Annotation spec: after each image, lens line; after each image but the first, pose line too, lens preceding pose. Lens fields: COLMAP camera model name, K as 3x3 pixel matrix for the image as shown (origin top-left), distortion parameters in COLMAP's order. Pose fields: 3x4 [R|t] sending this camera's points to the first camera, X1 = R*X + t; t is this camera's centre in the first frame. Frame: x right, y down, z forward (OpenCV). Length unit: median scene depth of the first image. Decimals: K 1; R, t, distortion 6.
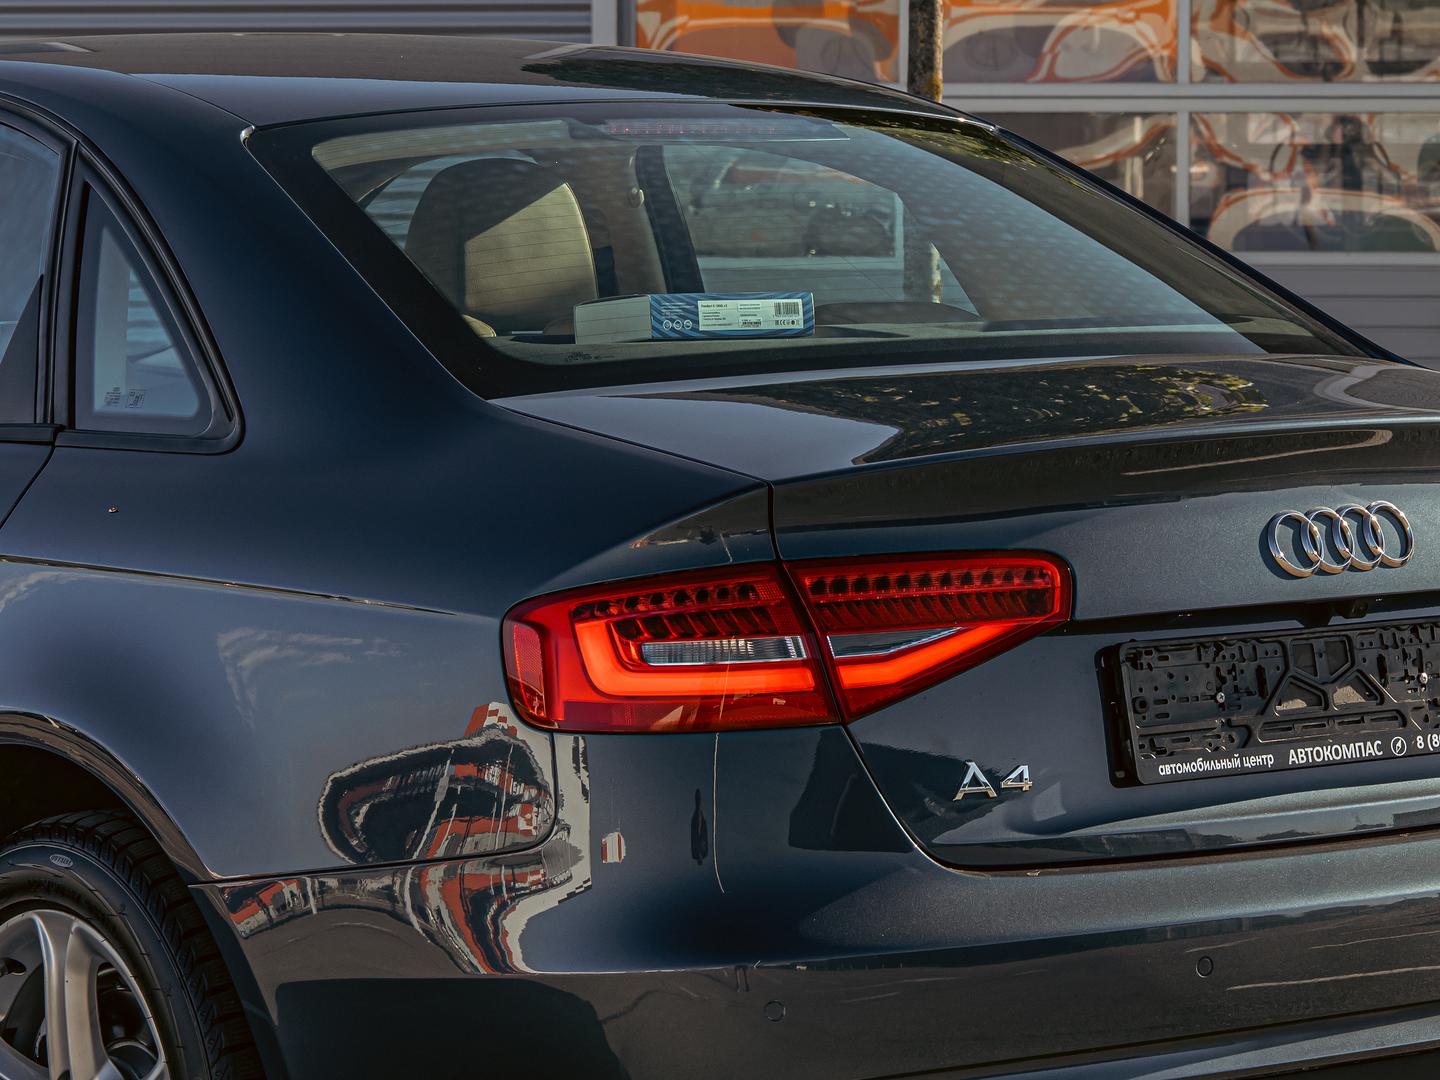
lens RADIAL K [[3736.3, 0, 845.6], [0, 3736.3, 307.7], [0, 0, 1]] dist [0.026436, 0.000000]
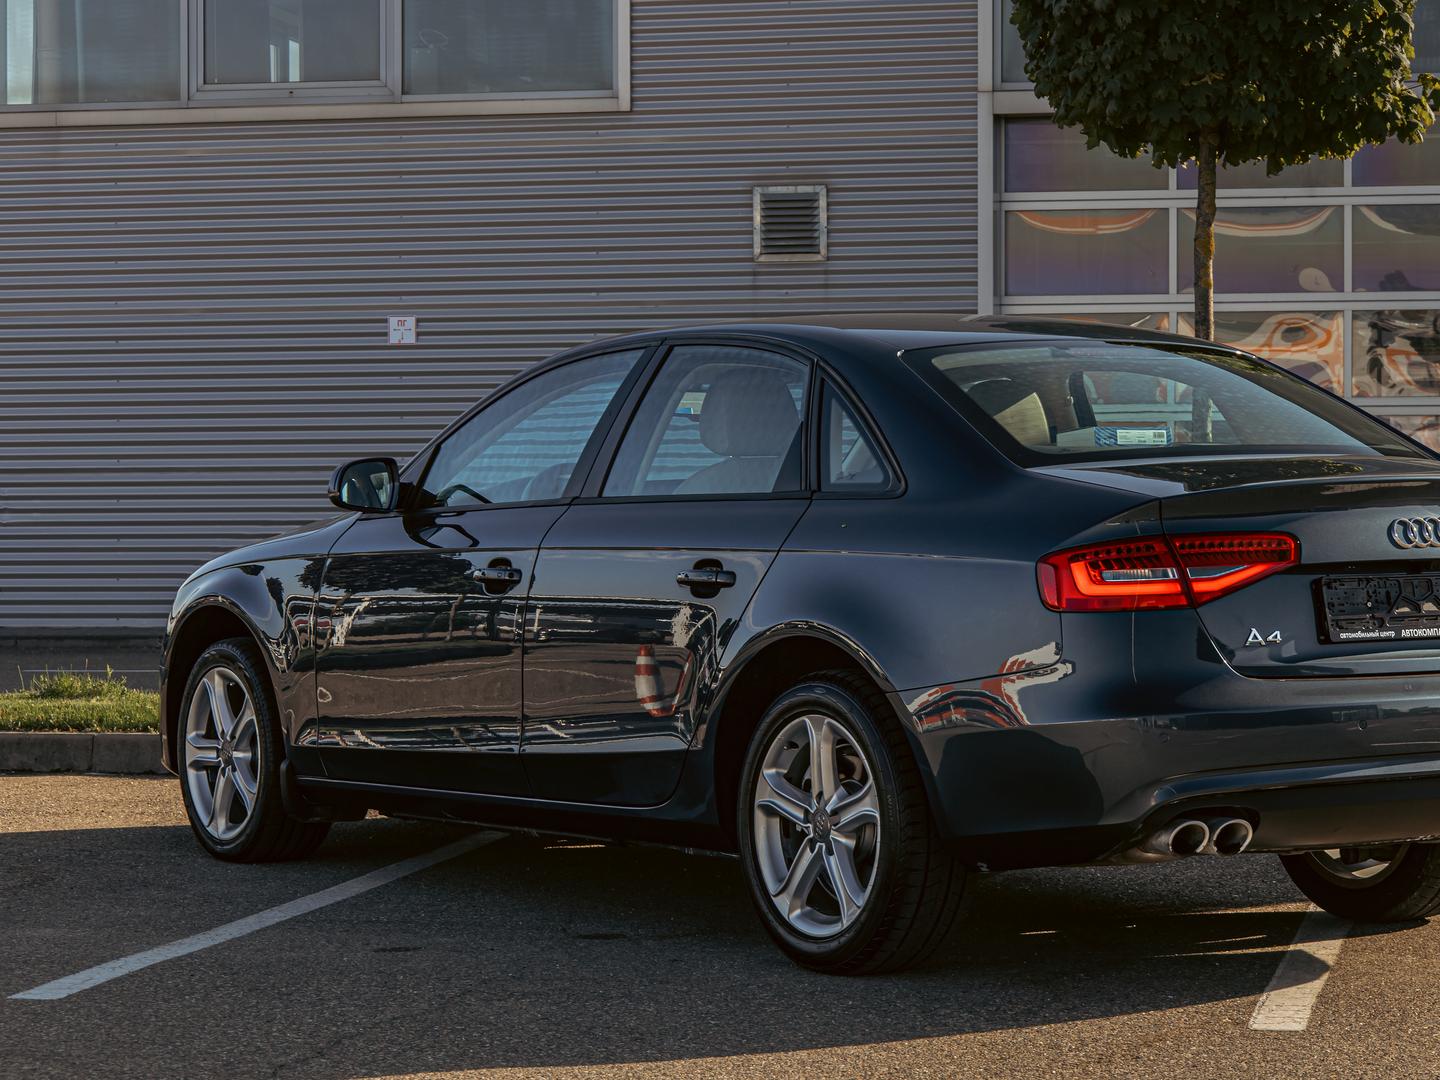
lens RADIAL K [[3736.3, 0, 755.9], [0, 3736.3, 556.8], [0, 0, 1]] dist [0.026436, 0.000000]
pose [[0.997501, -0.003167, -0.070584, -0.098748], [-0.001449, 0.997868, -0.065247, 0.217294], [0.070640, 0.065186, 0.995370, -1.157028]]
